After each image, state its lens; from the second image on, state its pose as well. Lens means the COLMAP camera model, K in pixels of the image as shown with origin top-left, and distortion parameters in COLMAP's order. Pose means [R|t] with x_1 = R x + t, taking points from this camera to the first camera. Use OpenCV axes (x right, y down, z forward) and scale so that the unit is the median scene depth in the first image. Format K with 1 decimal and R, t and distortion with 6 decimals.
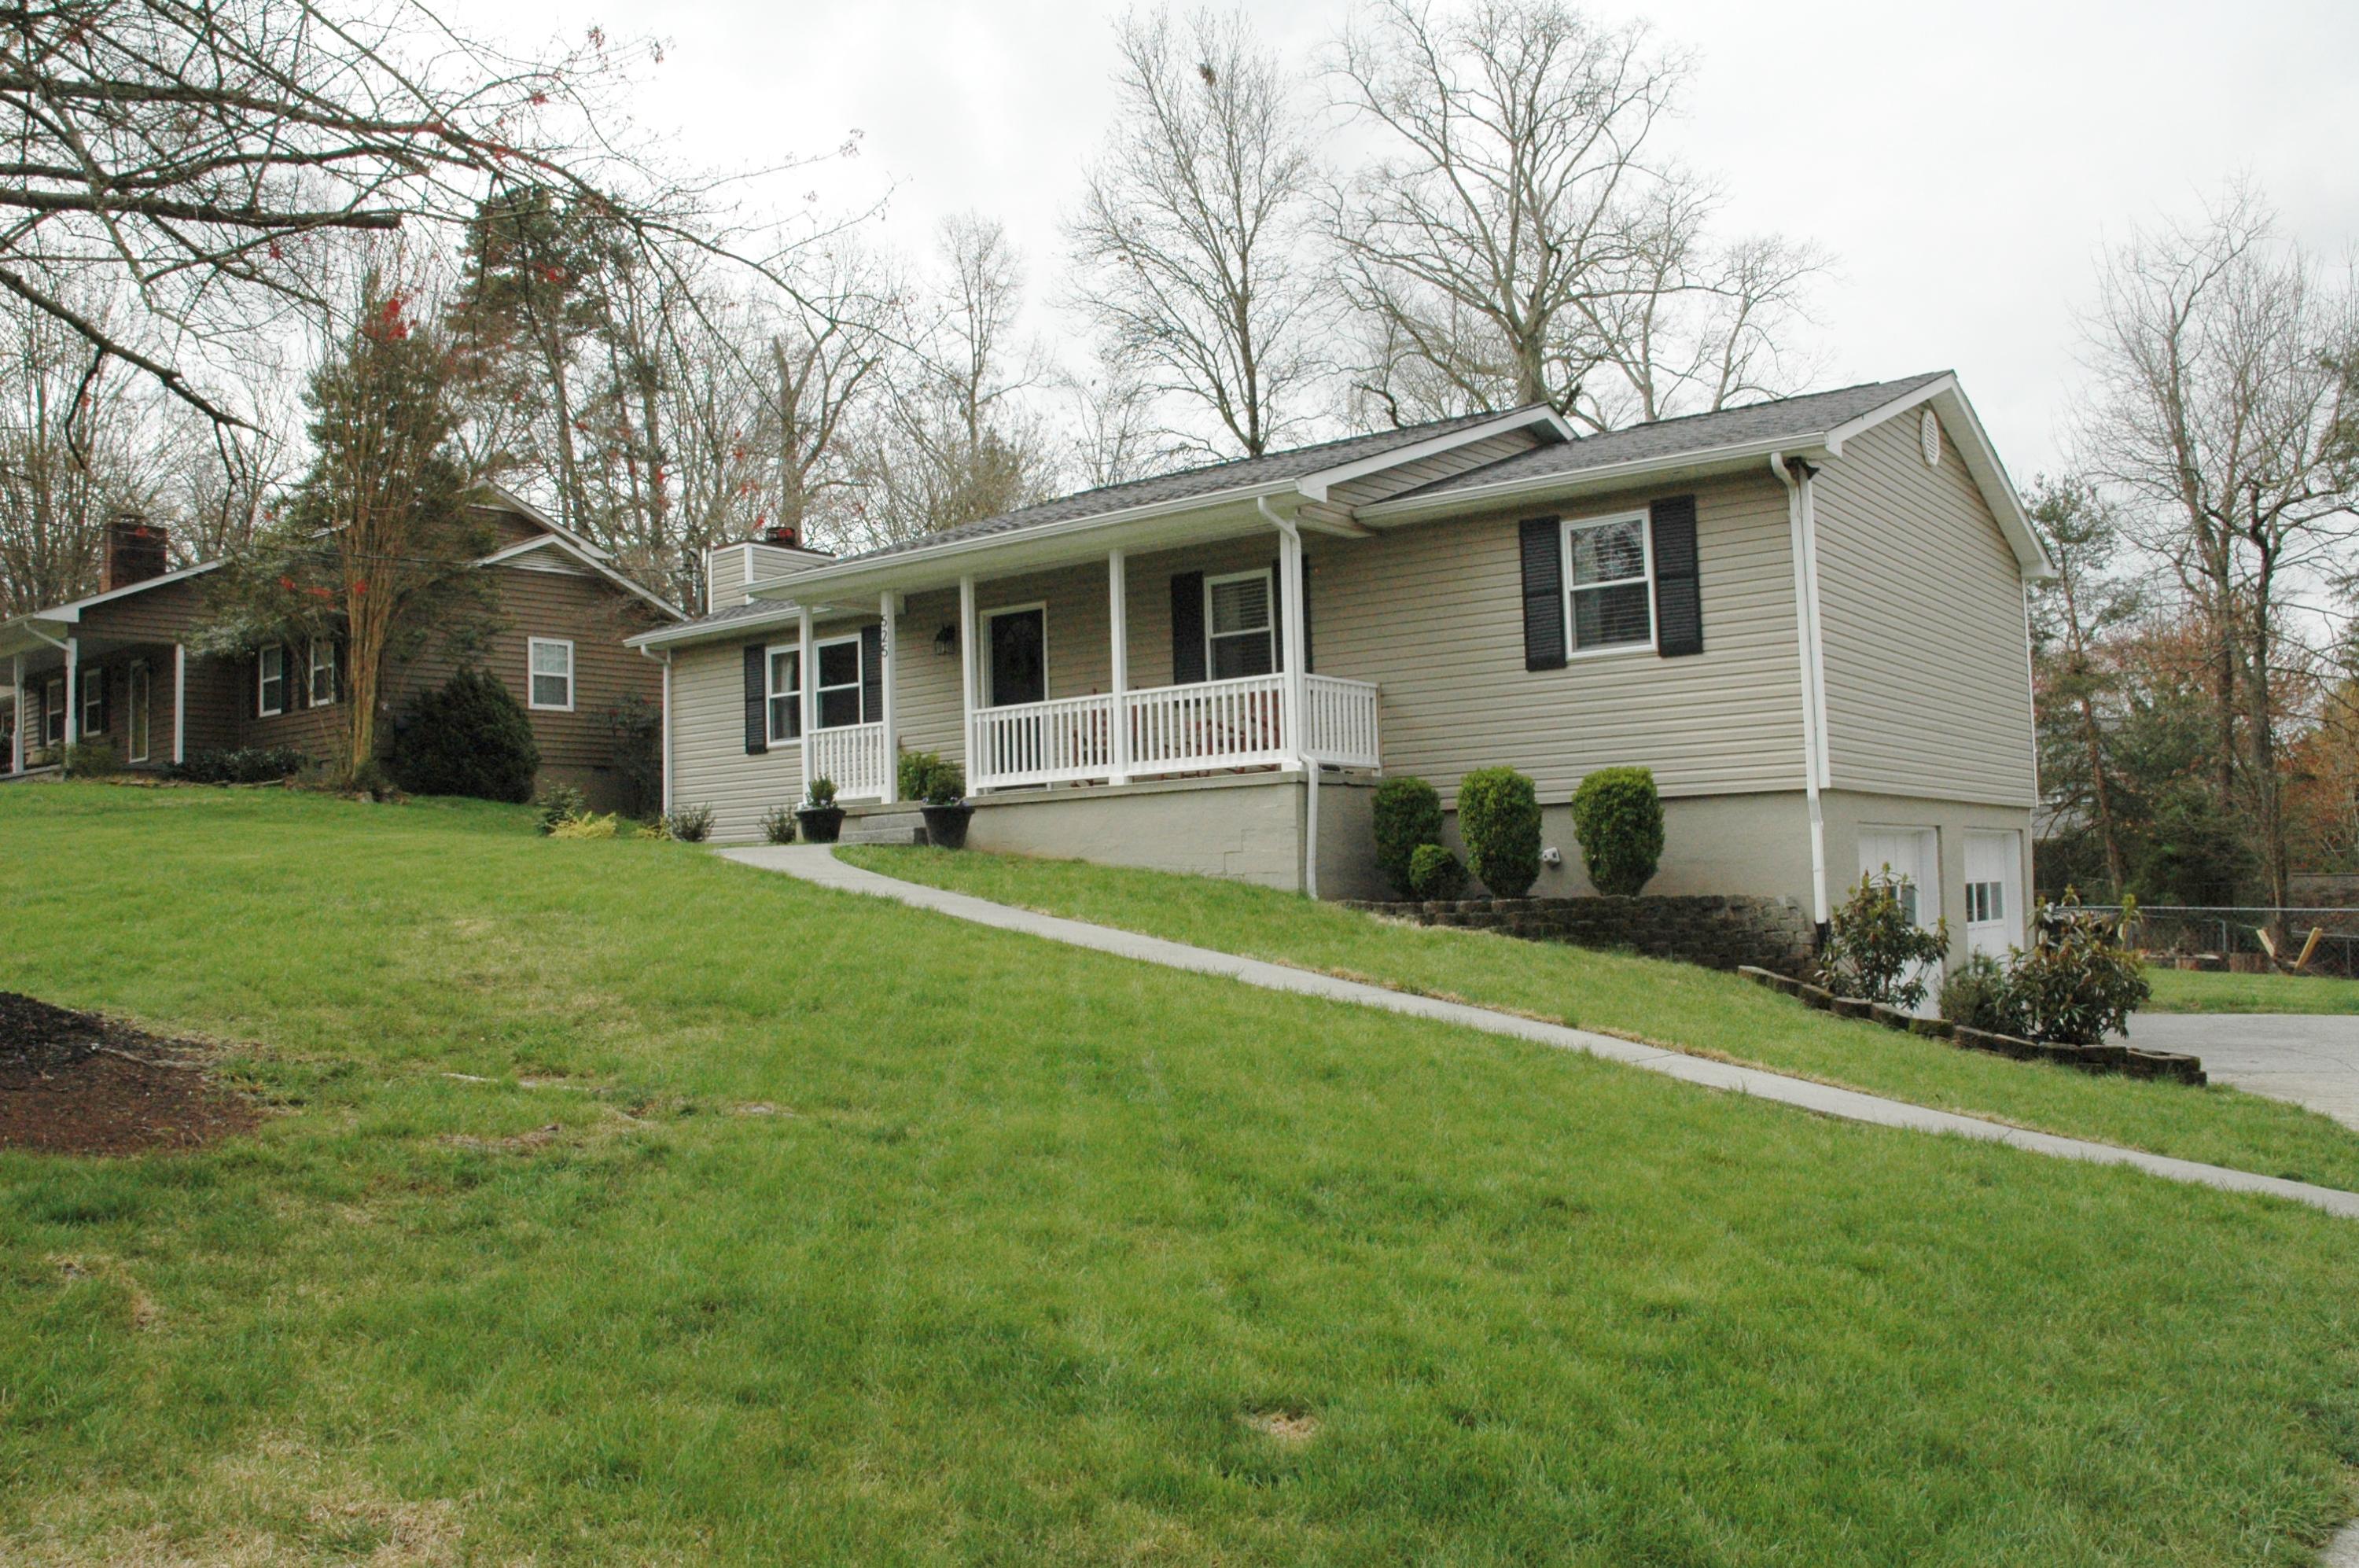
lens RADIAL K [[1876.8, 0, 1179.5], [0, 1876.8, 784.0], [0, 0, 1]] dist [-0.160485, 0.176506]
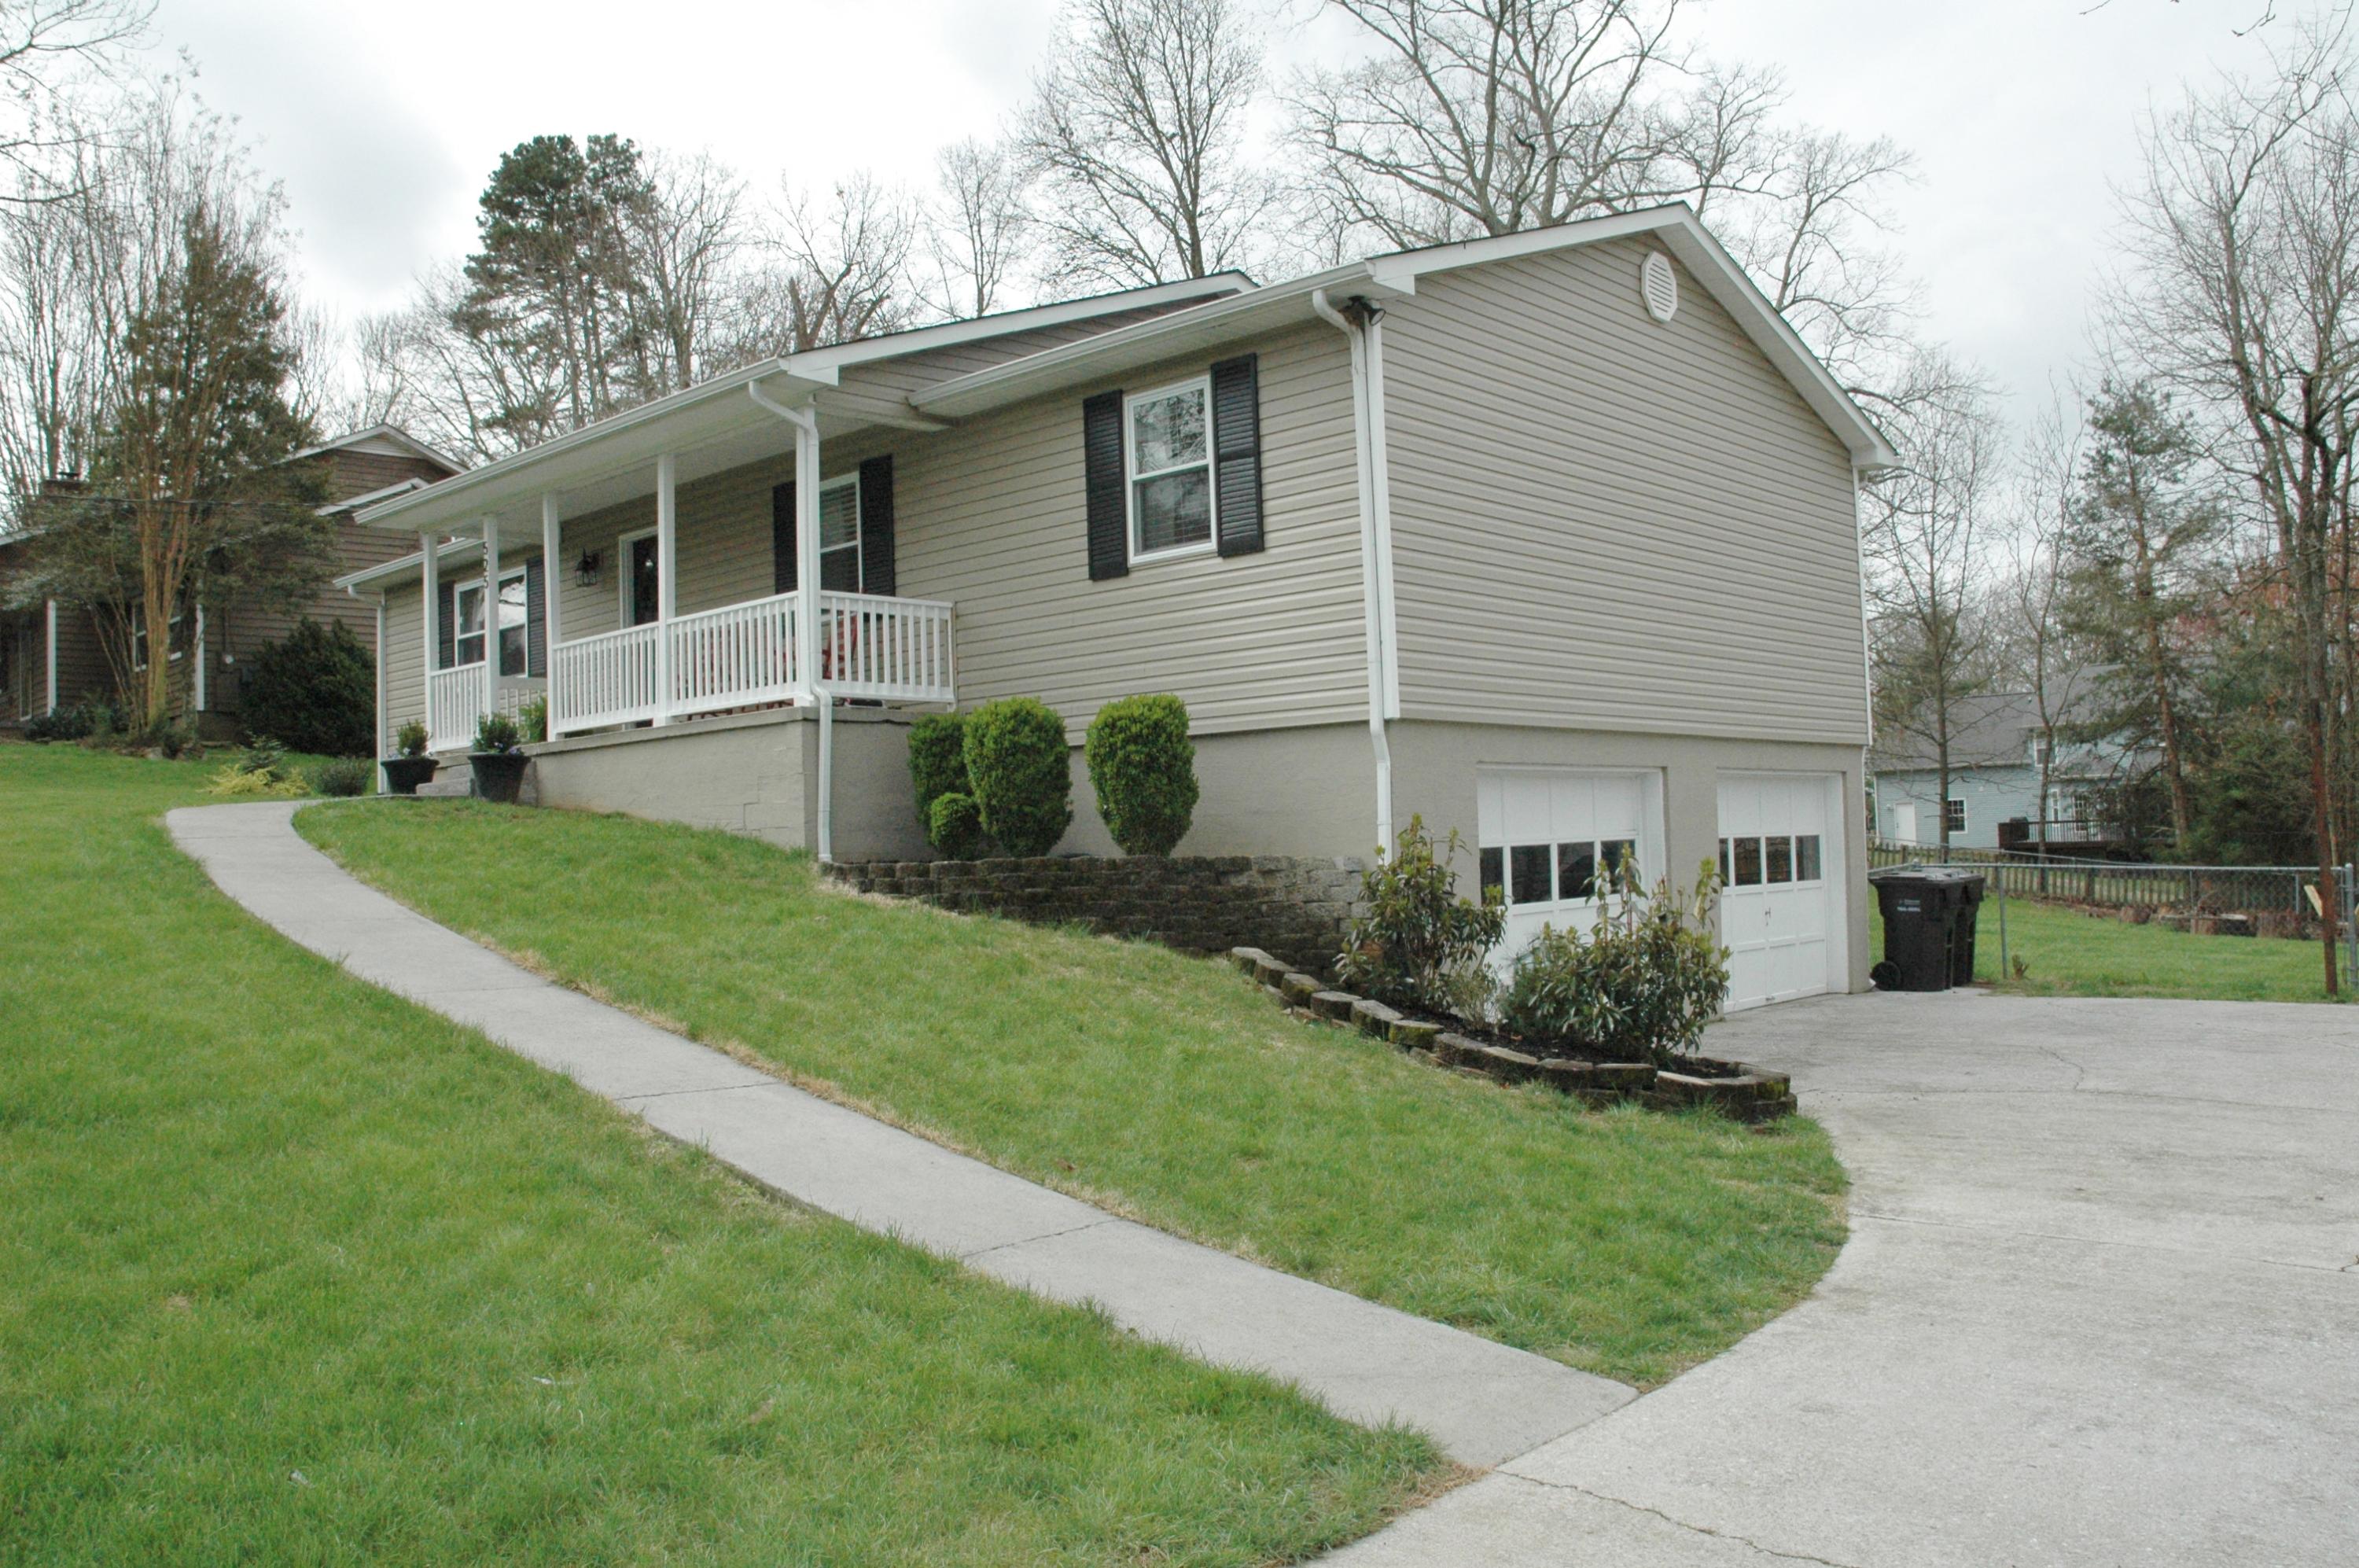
lens RADIAL K [[1860.2, 0, 1170.8], [0, 1860.2, 794.3], [0, 0, 1]] dist [-0.164938, 0.167622]
pose [[0.994859, -0.006920, -0.101035, 0.301988], [0.010185, 0.999441, 0.031833, 0.007523], [0.100758, -0.032699, 0.994373, 0.188009]]
